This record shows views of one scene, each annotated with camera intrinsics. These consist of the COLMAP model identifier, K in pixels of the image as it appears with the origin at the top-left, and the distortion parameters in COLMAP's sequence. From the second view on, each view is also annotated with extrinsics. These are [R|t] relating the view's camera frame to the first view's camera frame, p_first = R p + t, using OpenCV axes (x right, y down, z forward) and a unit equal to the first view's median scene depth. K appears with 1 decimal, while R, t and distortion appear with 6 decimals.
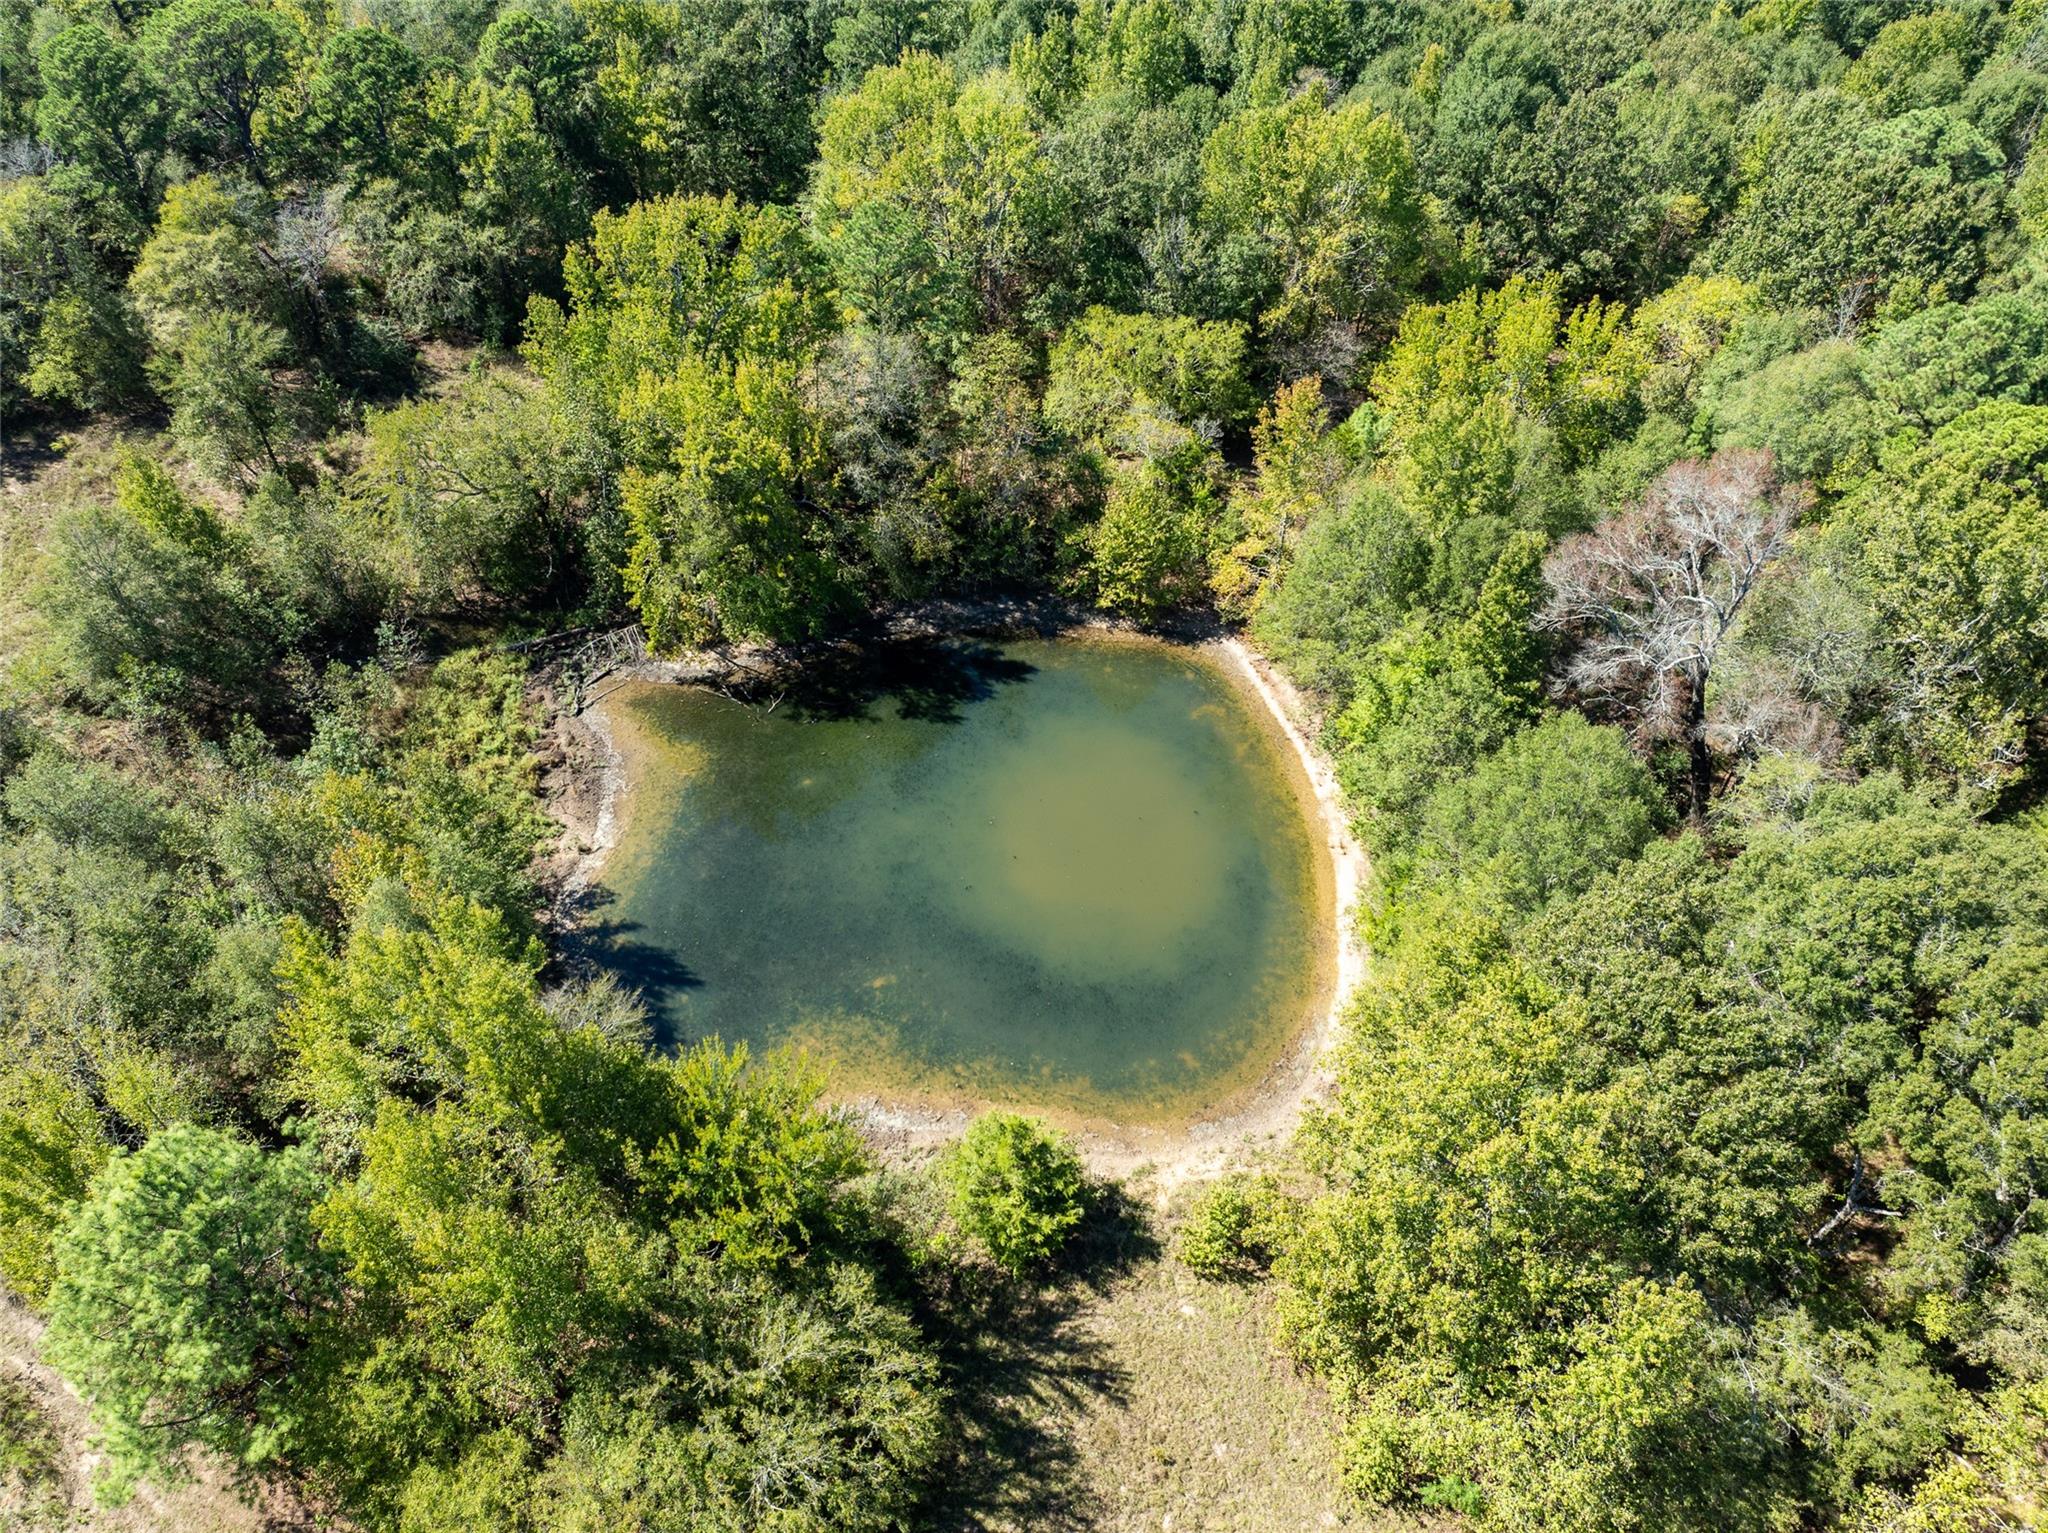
lens RADIAL K [[1438.6, 0, 1024.0], [0, 1438.6, 766.5], [0, 0, 1]] dist [-0.044815, 0.012583]
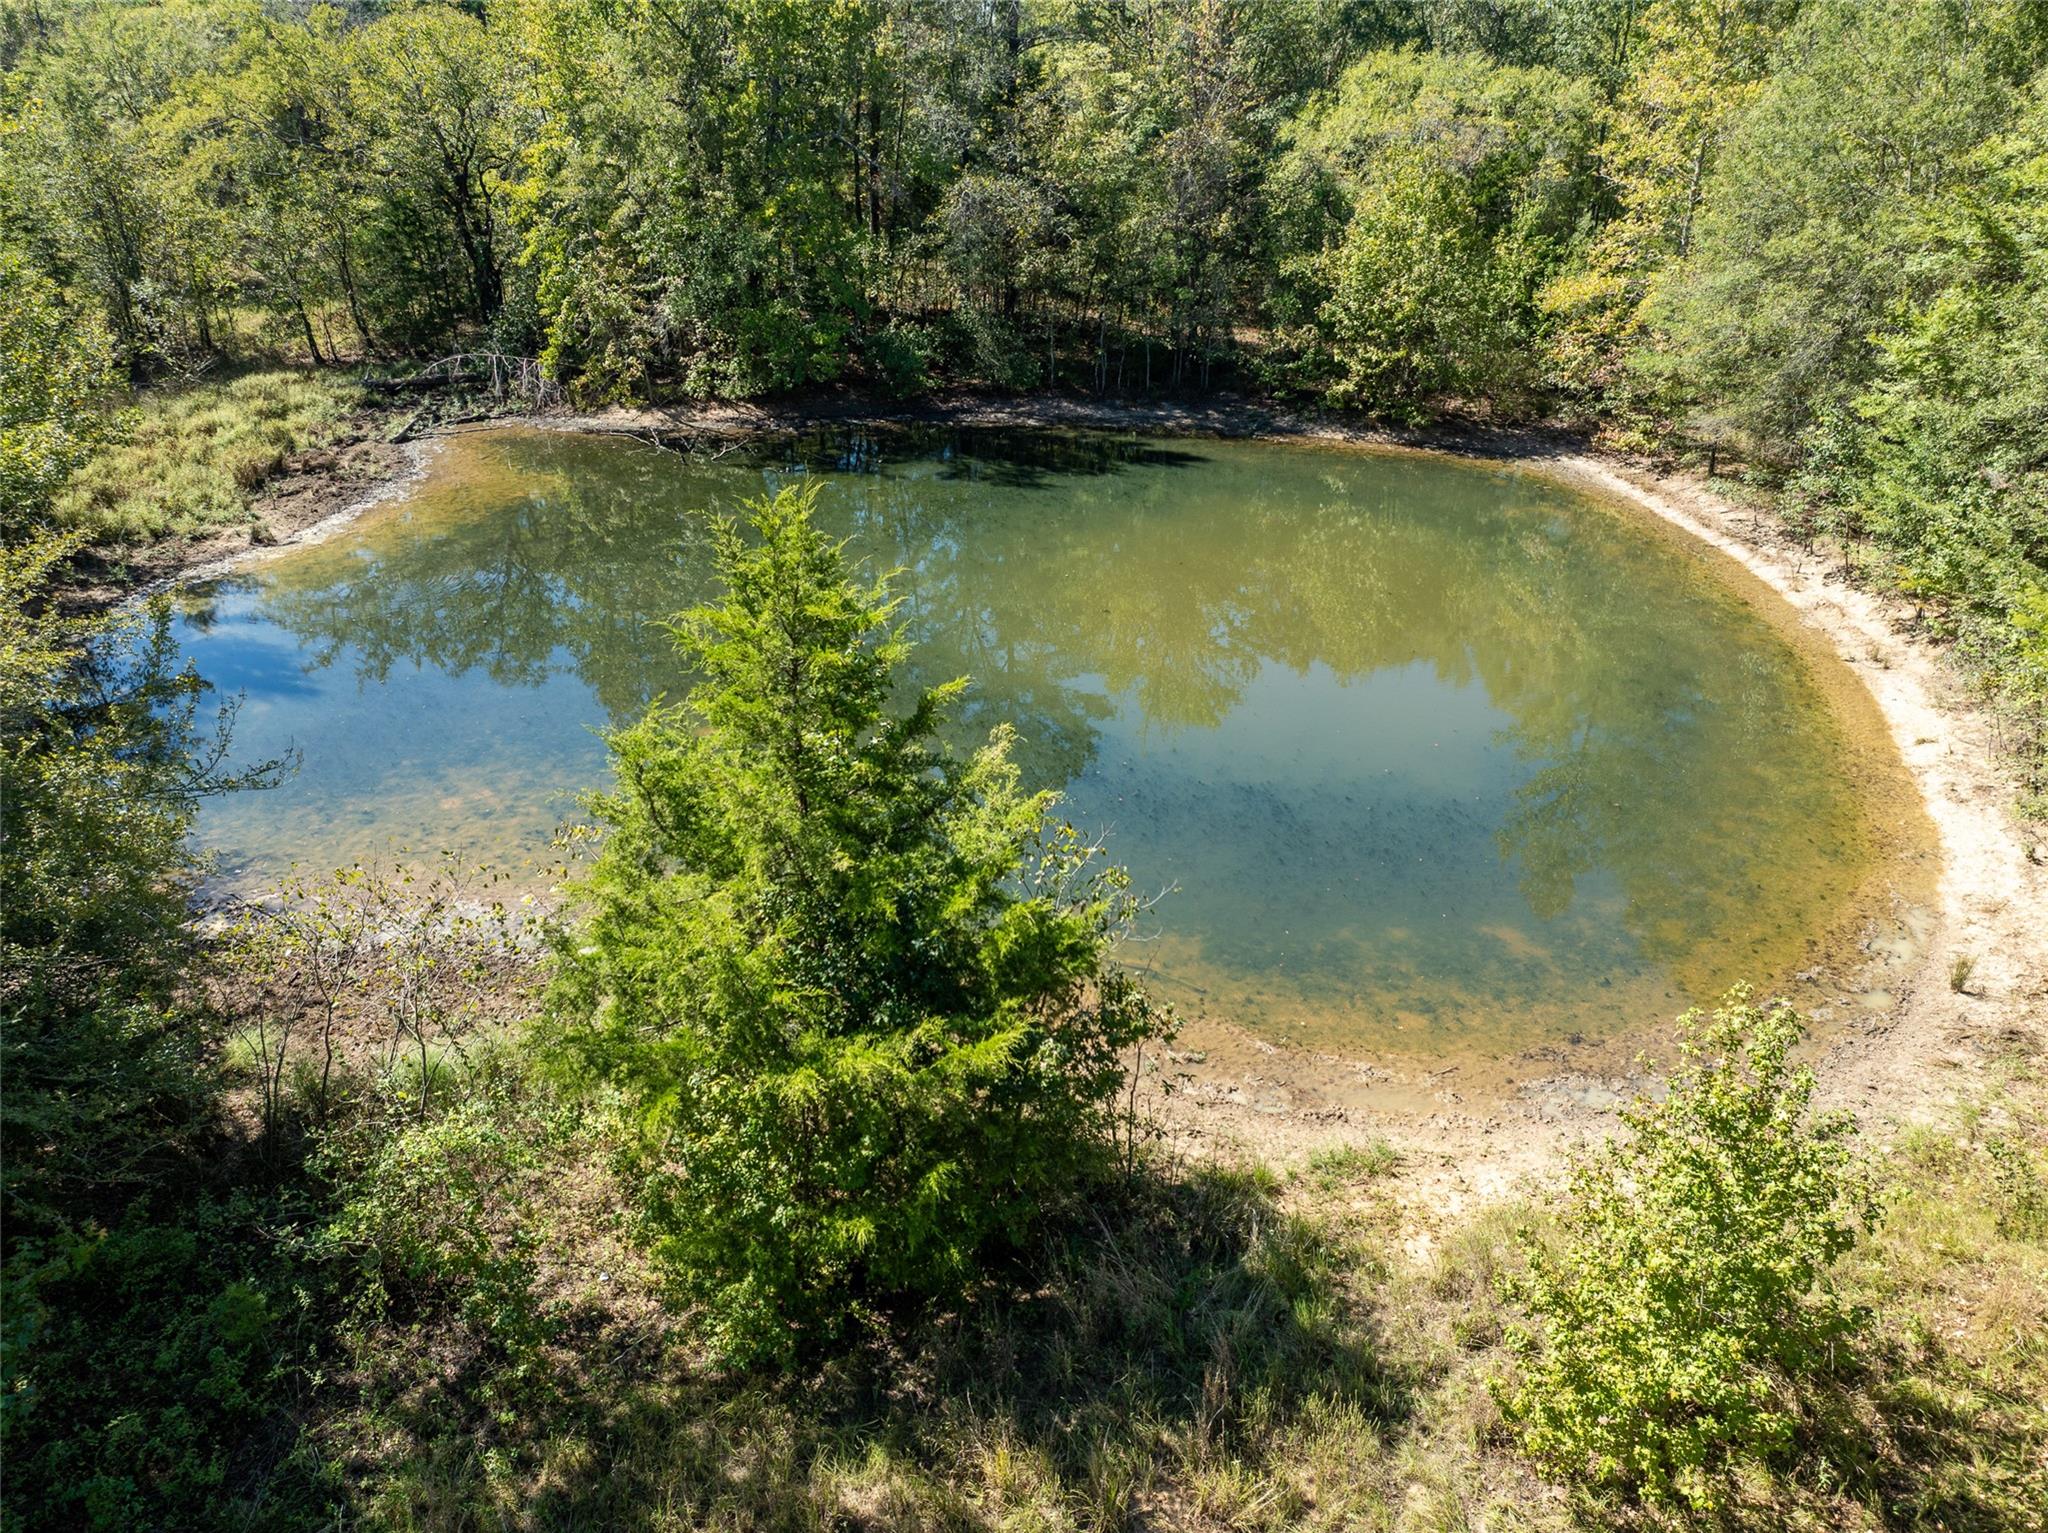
lens RADIAL K [[1438.6, 0, 1024.0], [0, 1438.6, 766.5], [0, 0, 1]] dist [-0.044815, 0.012583]
pose [[0.980156, 0.088153, -0.177549, 0.051353], [-0.143641, 0.933101, -0.329680, 0.248966], [0.136609, 0.348641, 0.927247, 0.572736]]
